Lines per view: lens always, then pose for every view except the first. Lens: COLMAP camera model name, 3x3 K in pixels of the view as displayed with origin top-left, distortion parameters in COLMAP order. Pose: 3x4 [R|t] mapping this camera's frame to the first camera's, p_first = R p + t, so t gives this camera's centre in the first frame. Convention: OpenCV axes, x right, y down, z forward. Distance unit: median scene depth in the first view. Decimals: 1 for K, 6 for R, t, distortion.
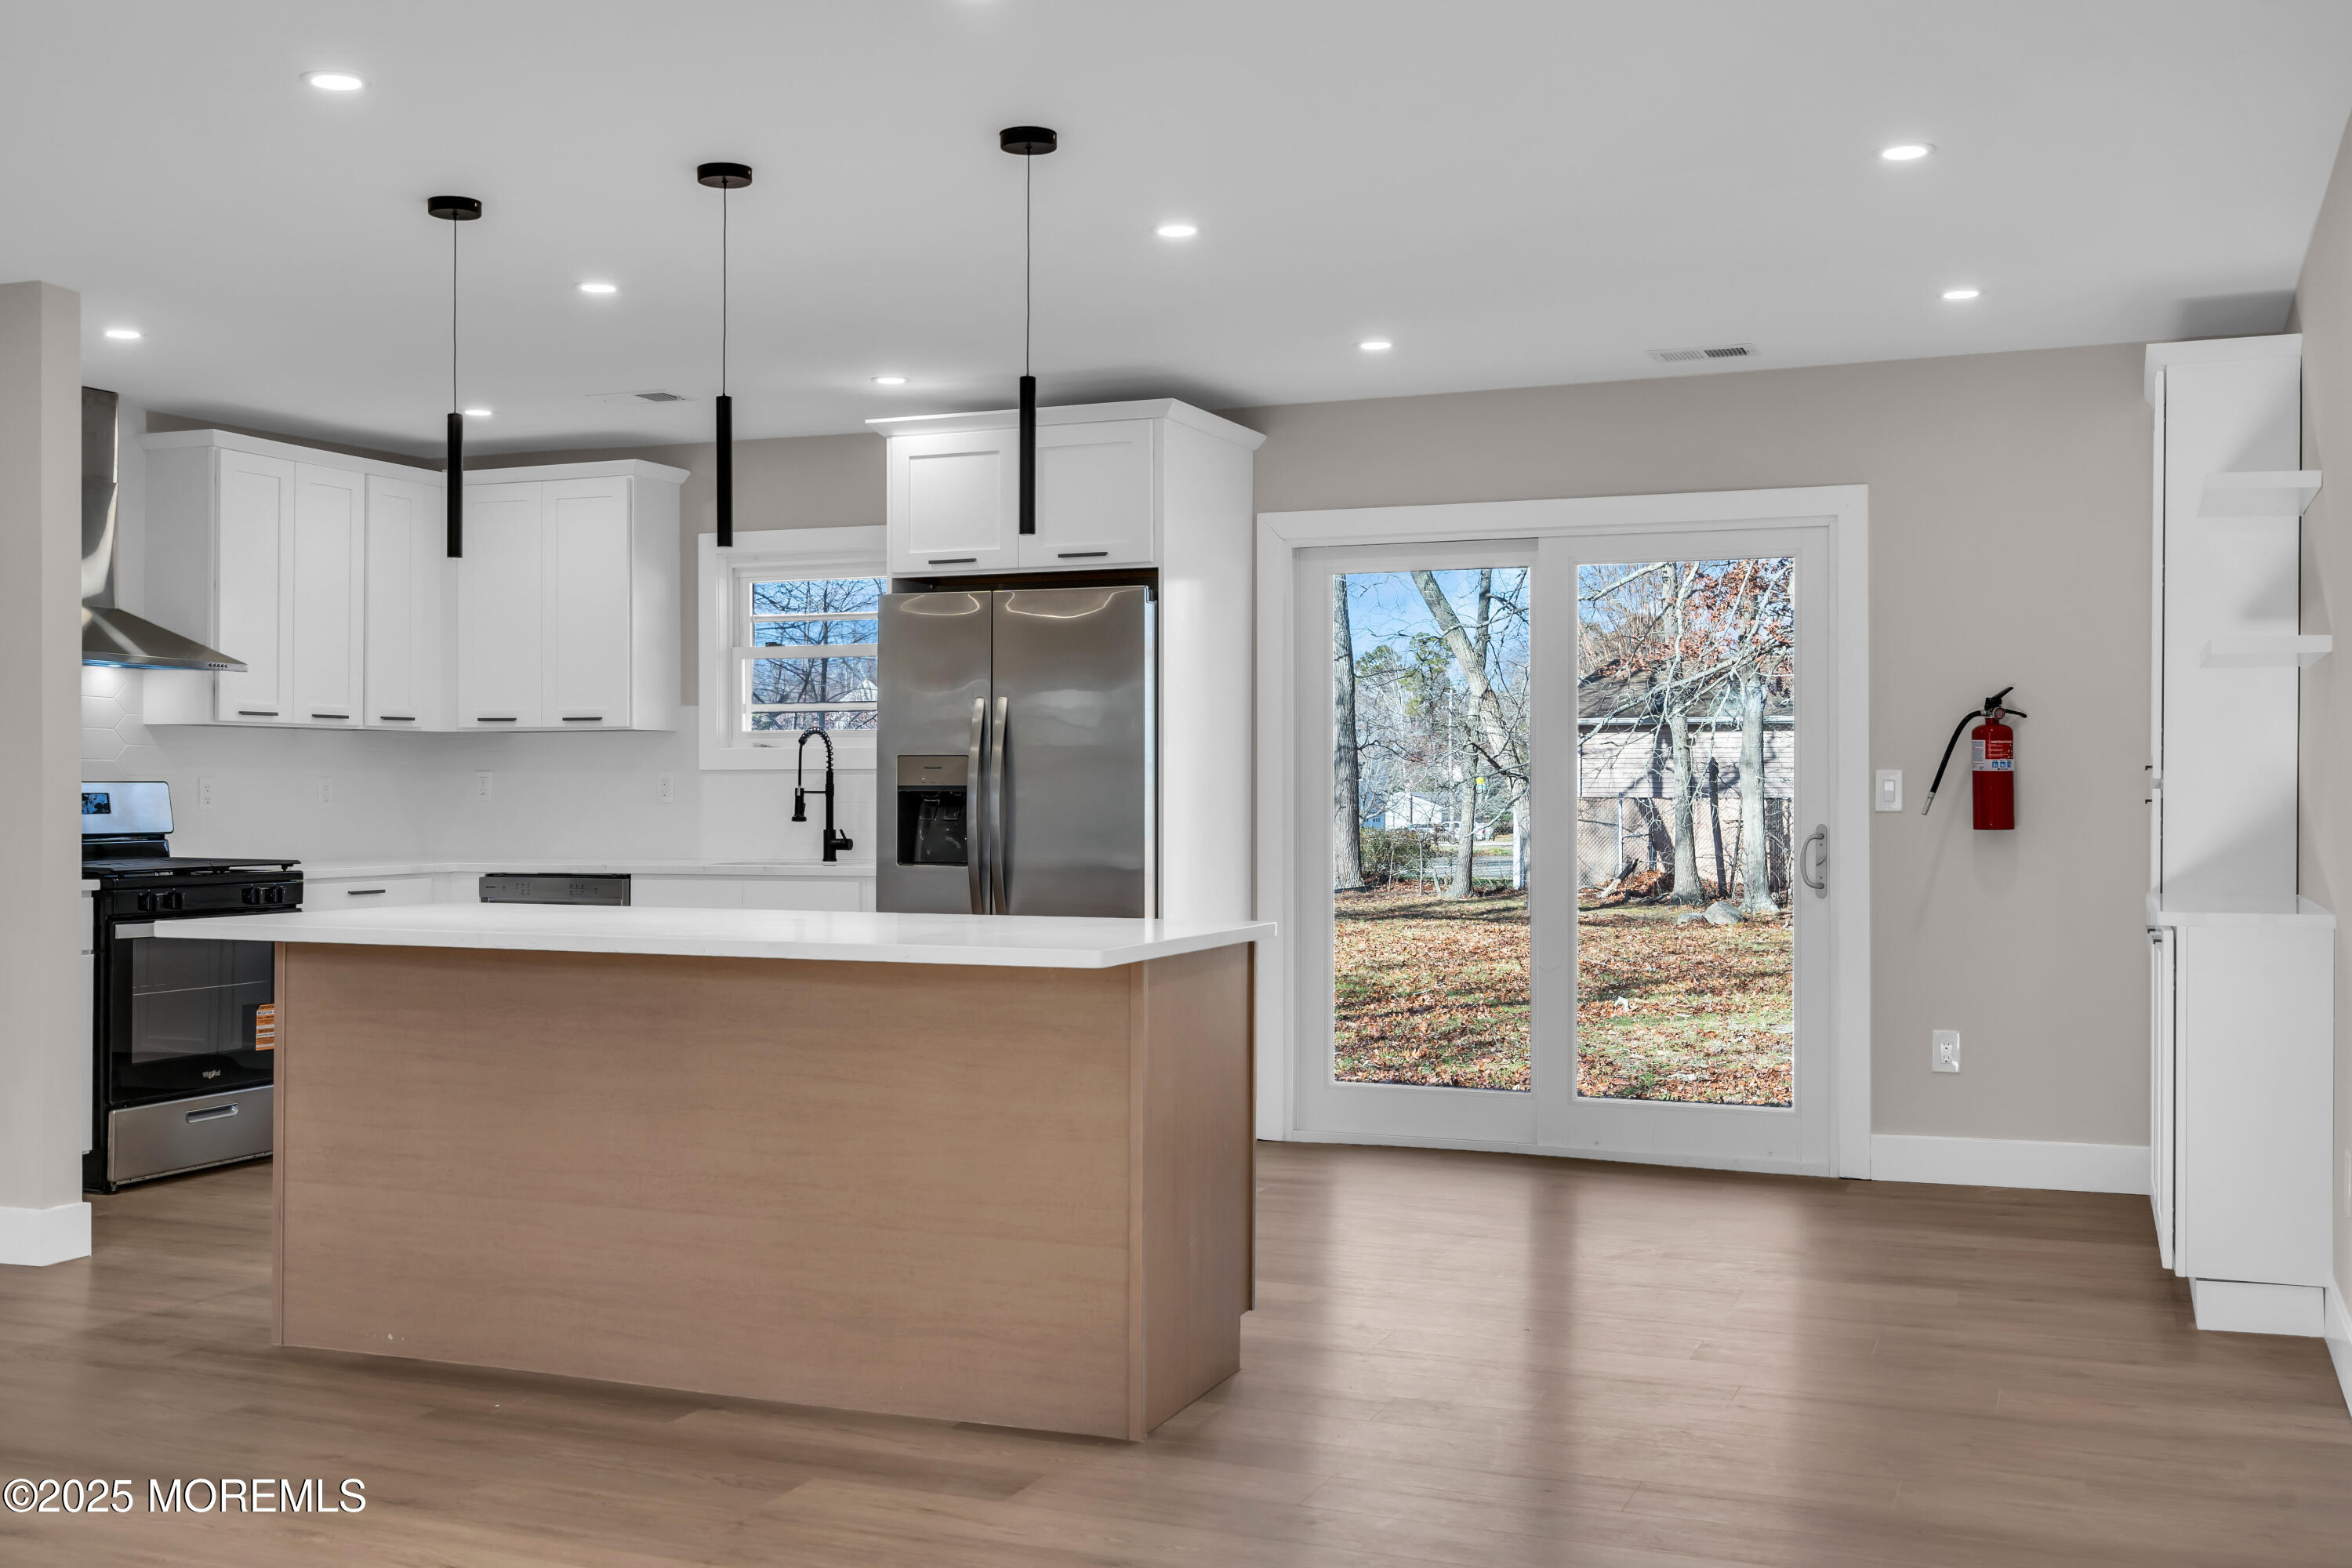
lens RADIAL K [[2329.0, 0, 1147.4], [0, 2329.0, 780.5], [0, 0, 1]] dist [0.001762, 0.000000]
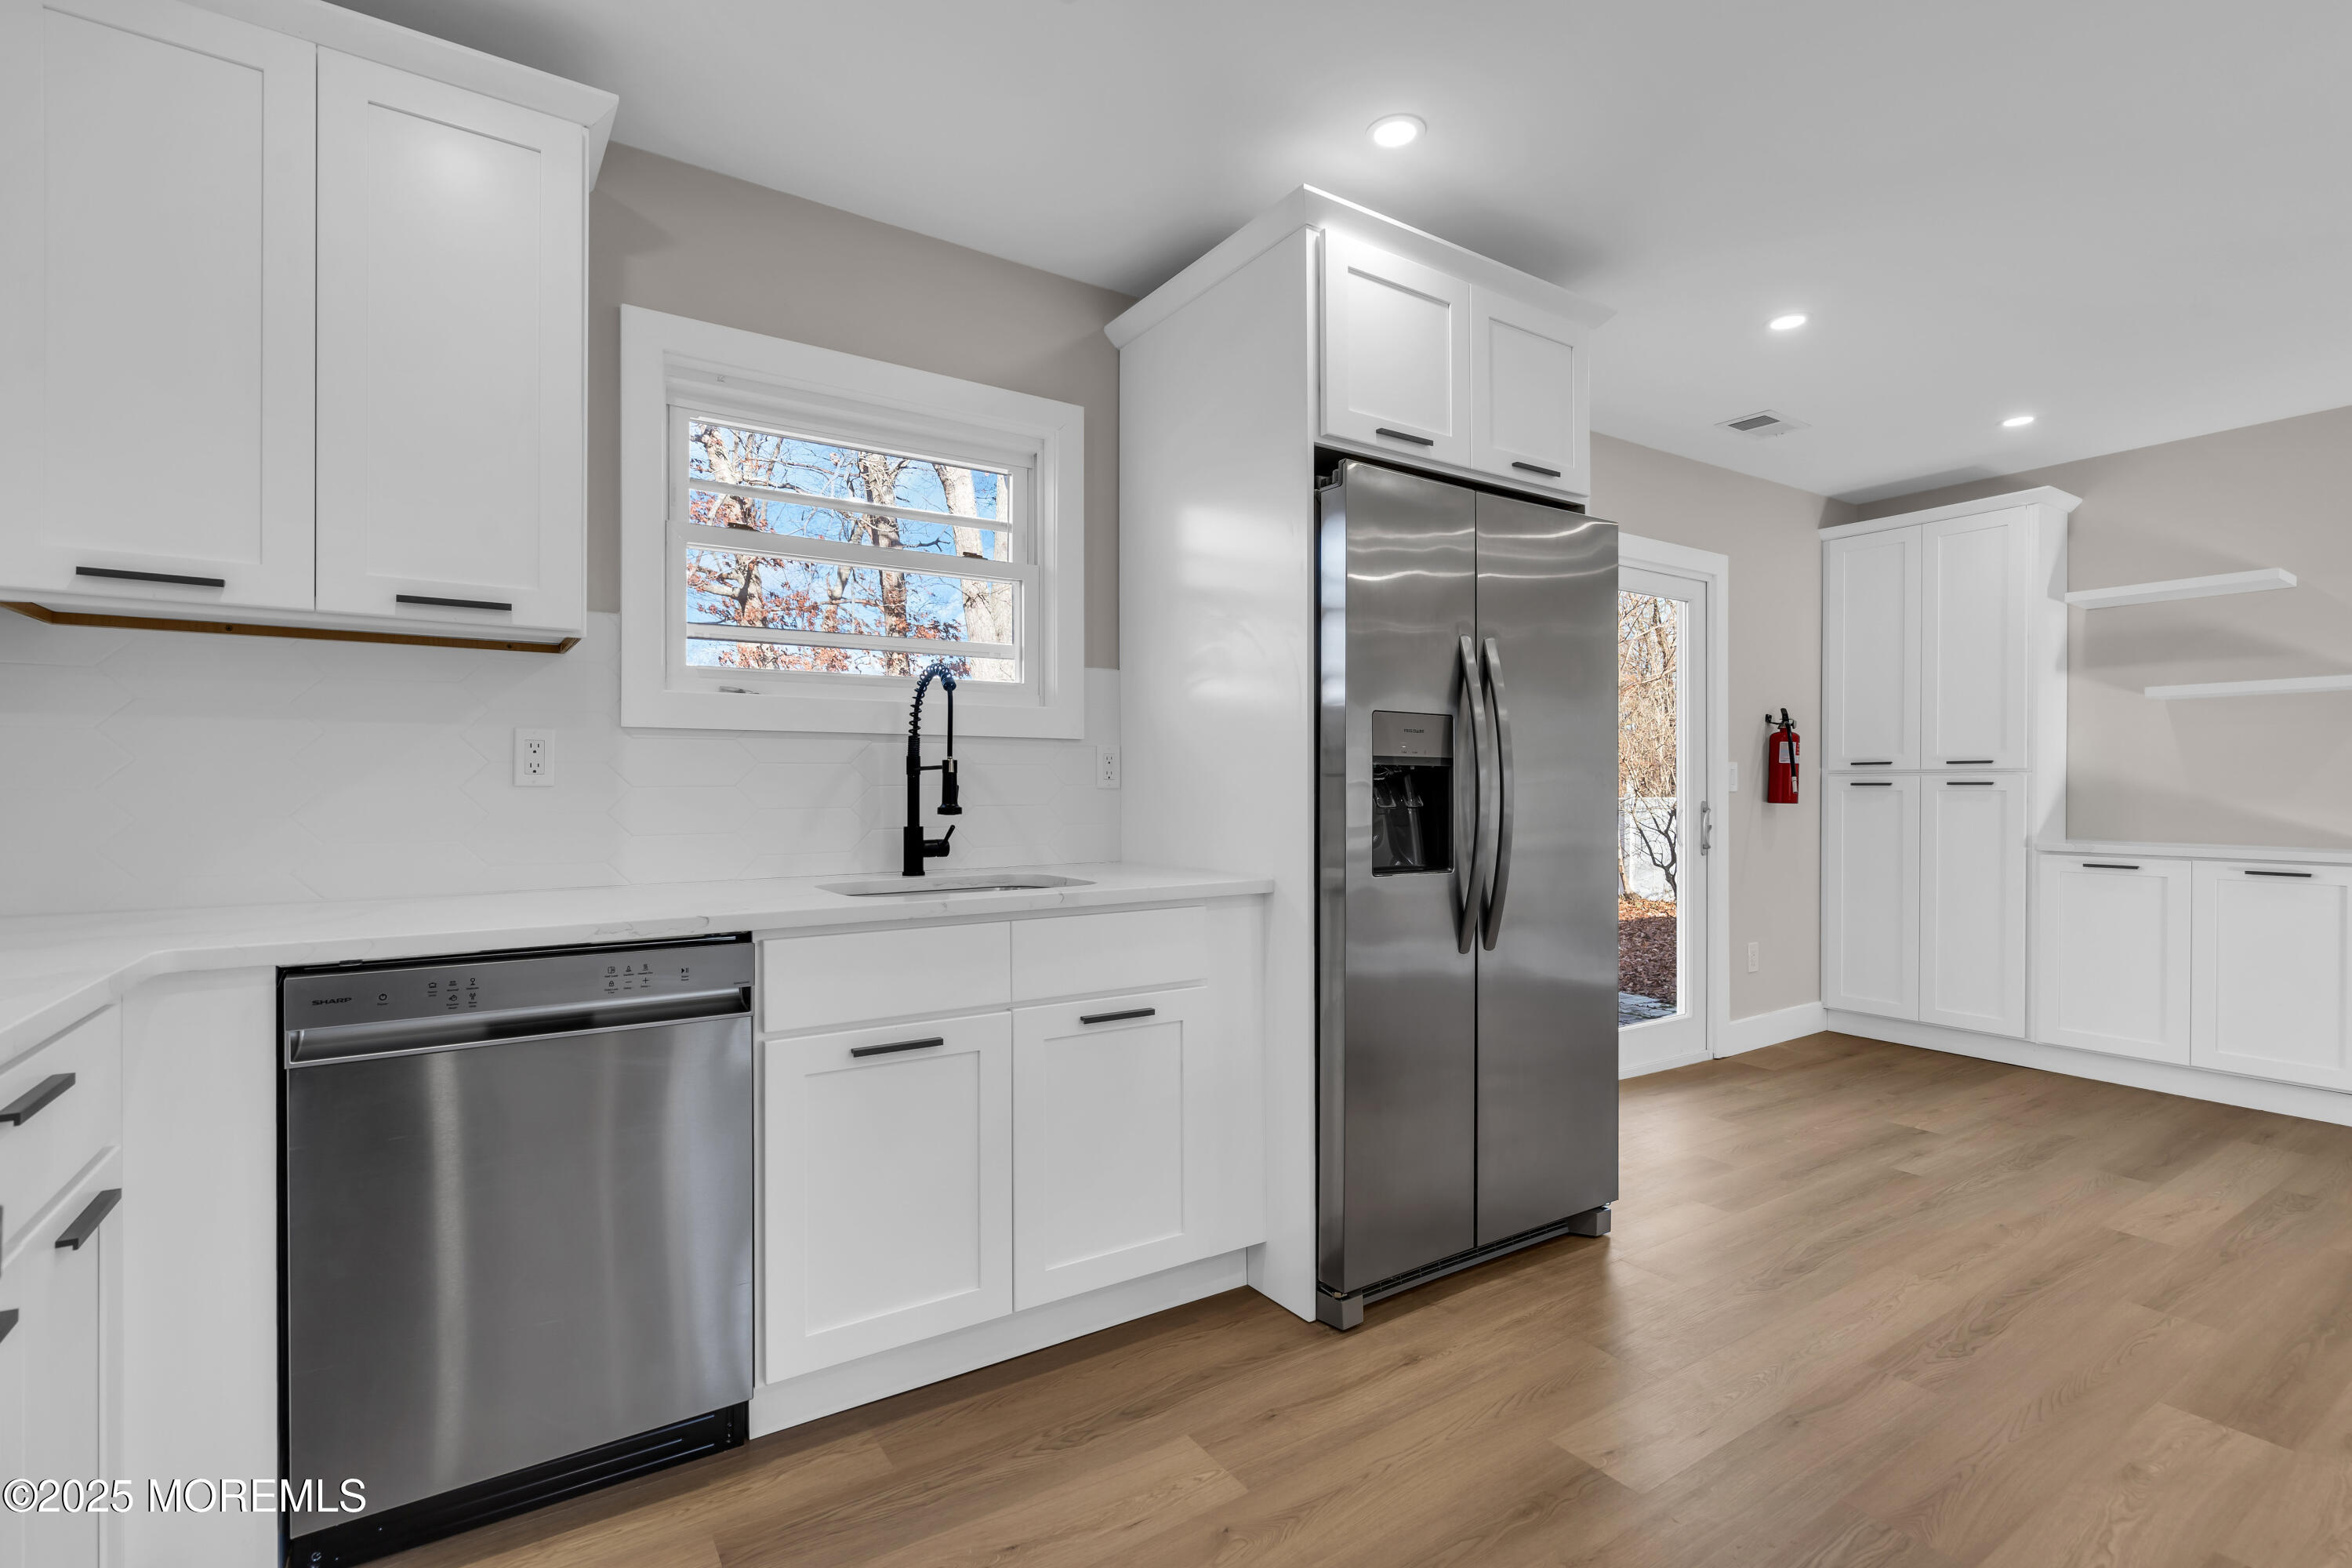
lens RADIAL K [[1082.0, 0, 1164.5], [0, 1082.0, 793.5], [0, 0, 1]] dist [-0.004125, 0.000860]
pose [[0.555143, -0.003336, 0.831748, -0.405421], [-0.003506, 0.999974, 0.006352, 0.011266], [-0.831747, -0.006443, 0.555117, 0.902390]]
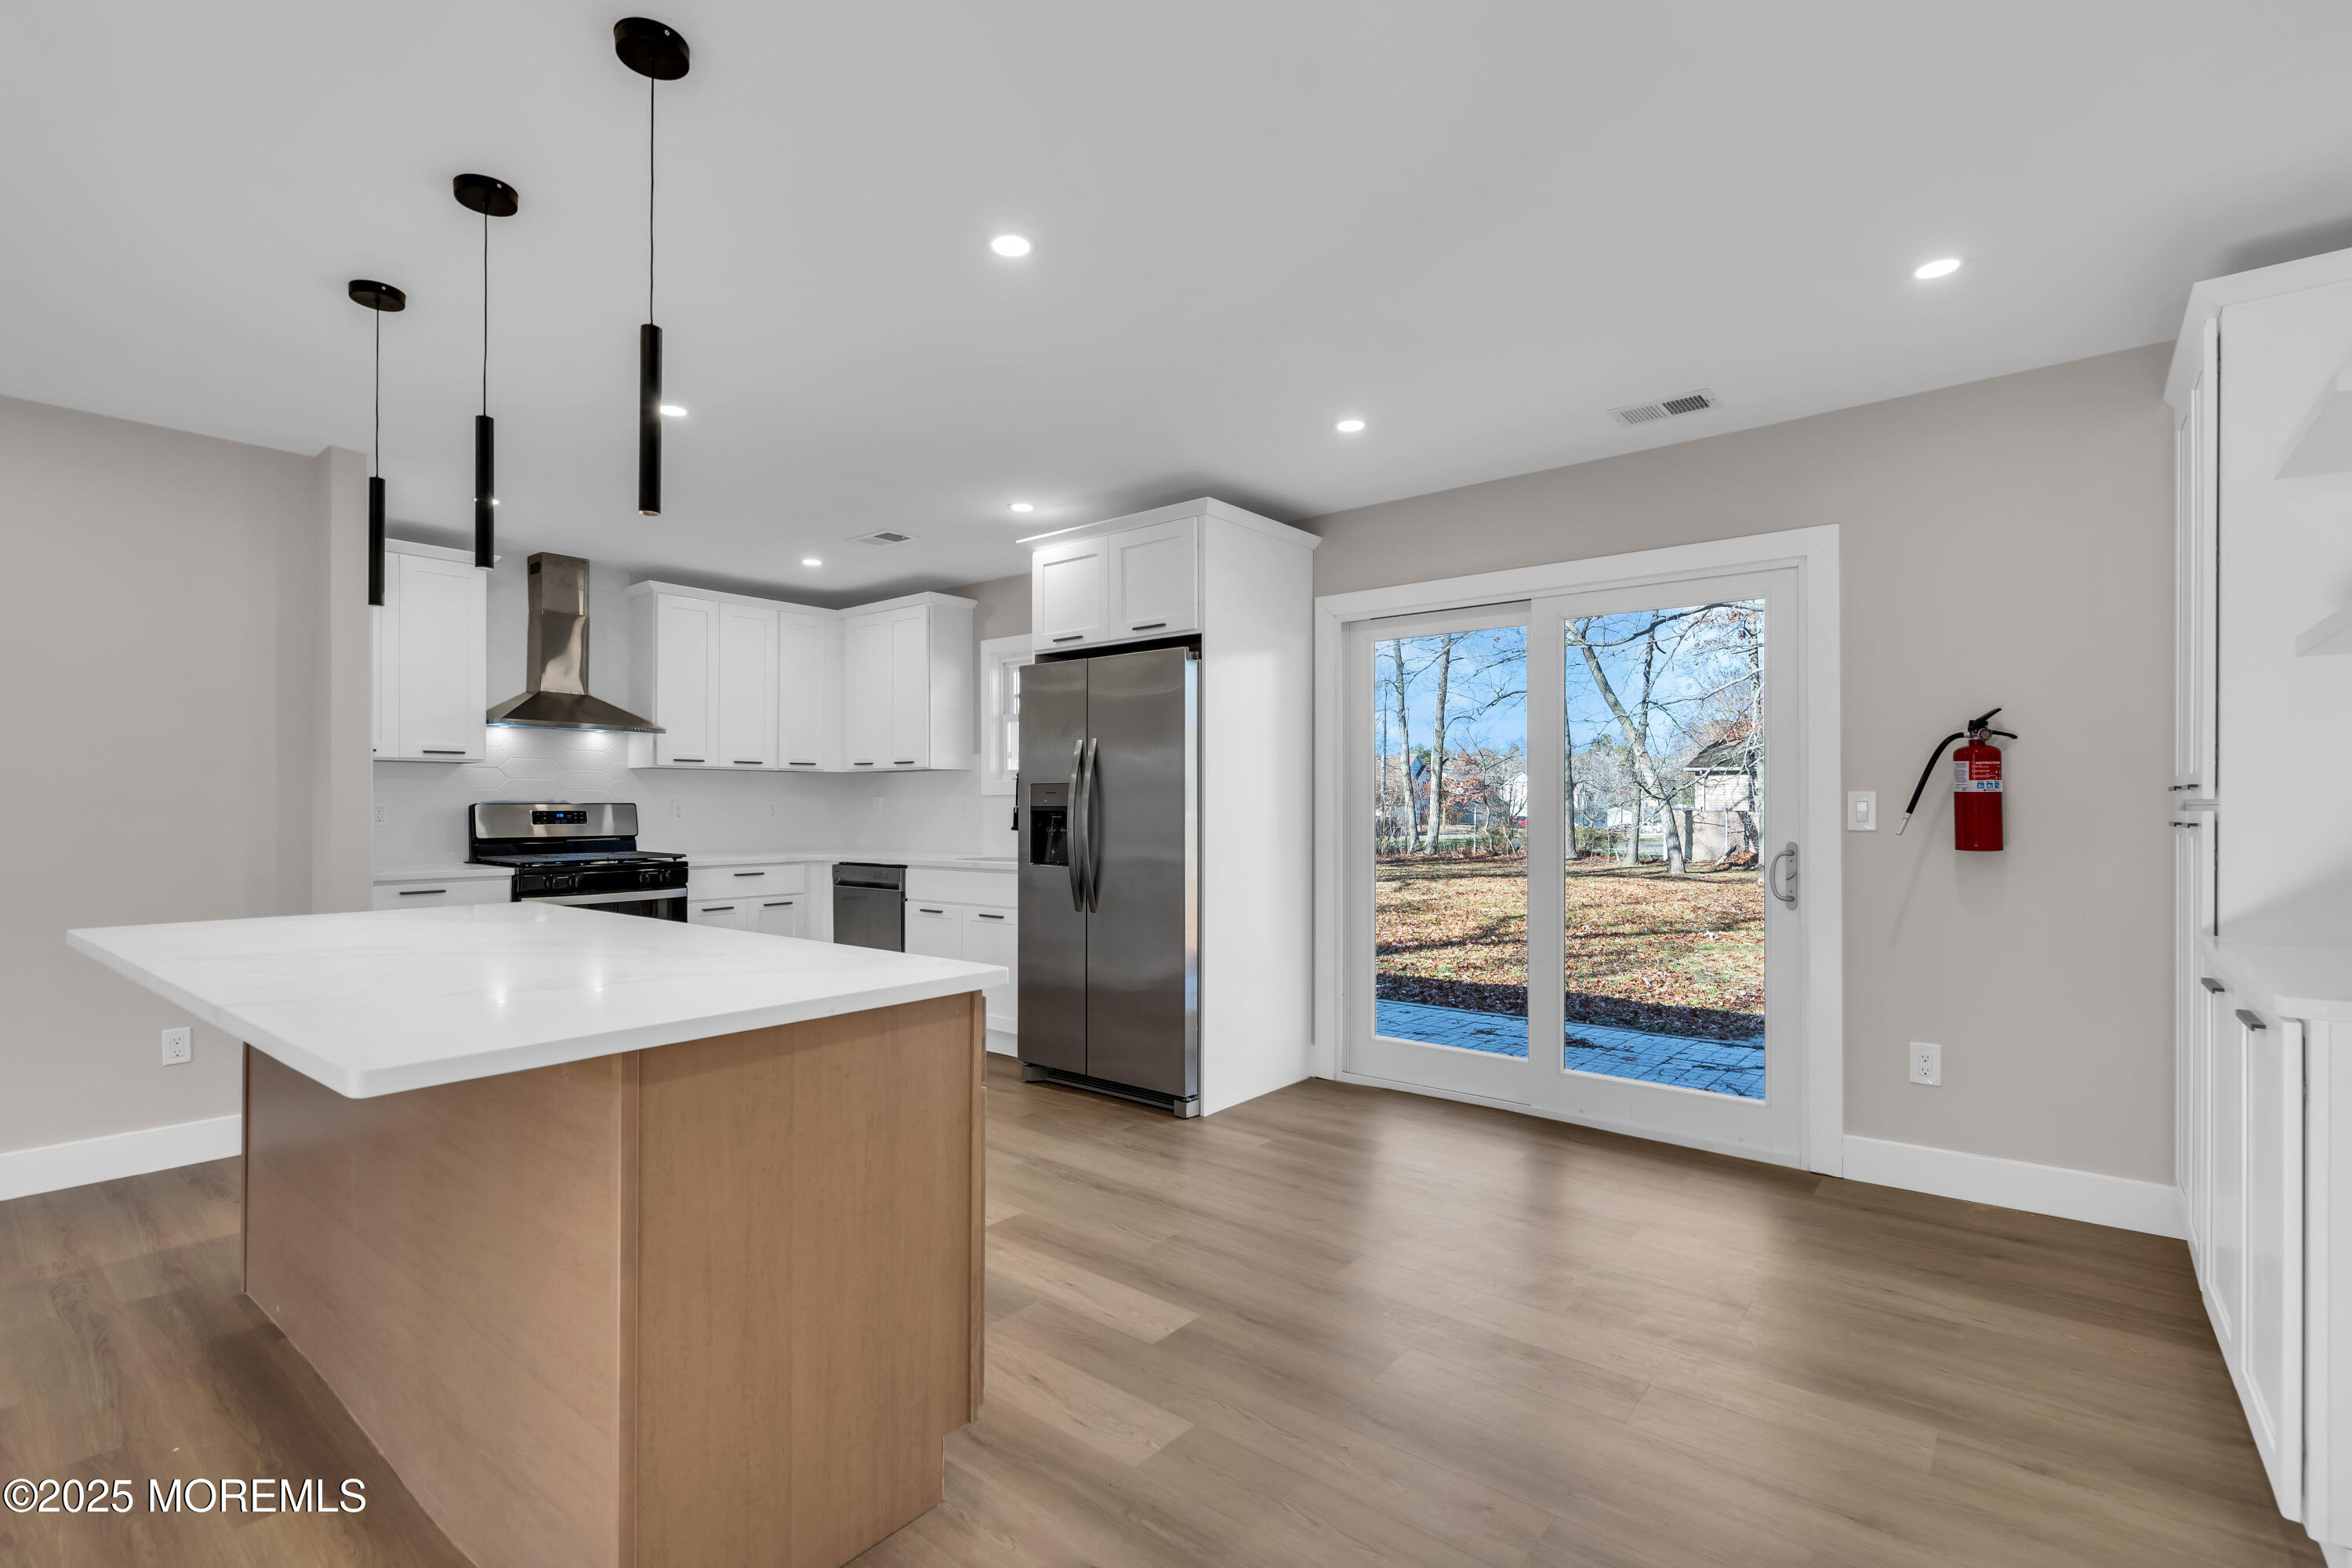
lens RADIAL K [[1082.0, 0, 1161.8], [0, 1082.0, 798.6], [0, 0, 1]] dist [-0.004125, 0.000860]
pose [[0.957909, -0.001887, -0.287065, 0.151067], [0.001062, 0.999995, -0.003028, -0.000236], [0.287069, 0.002595, 0.957906, 0.428799]]
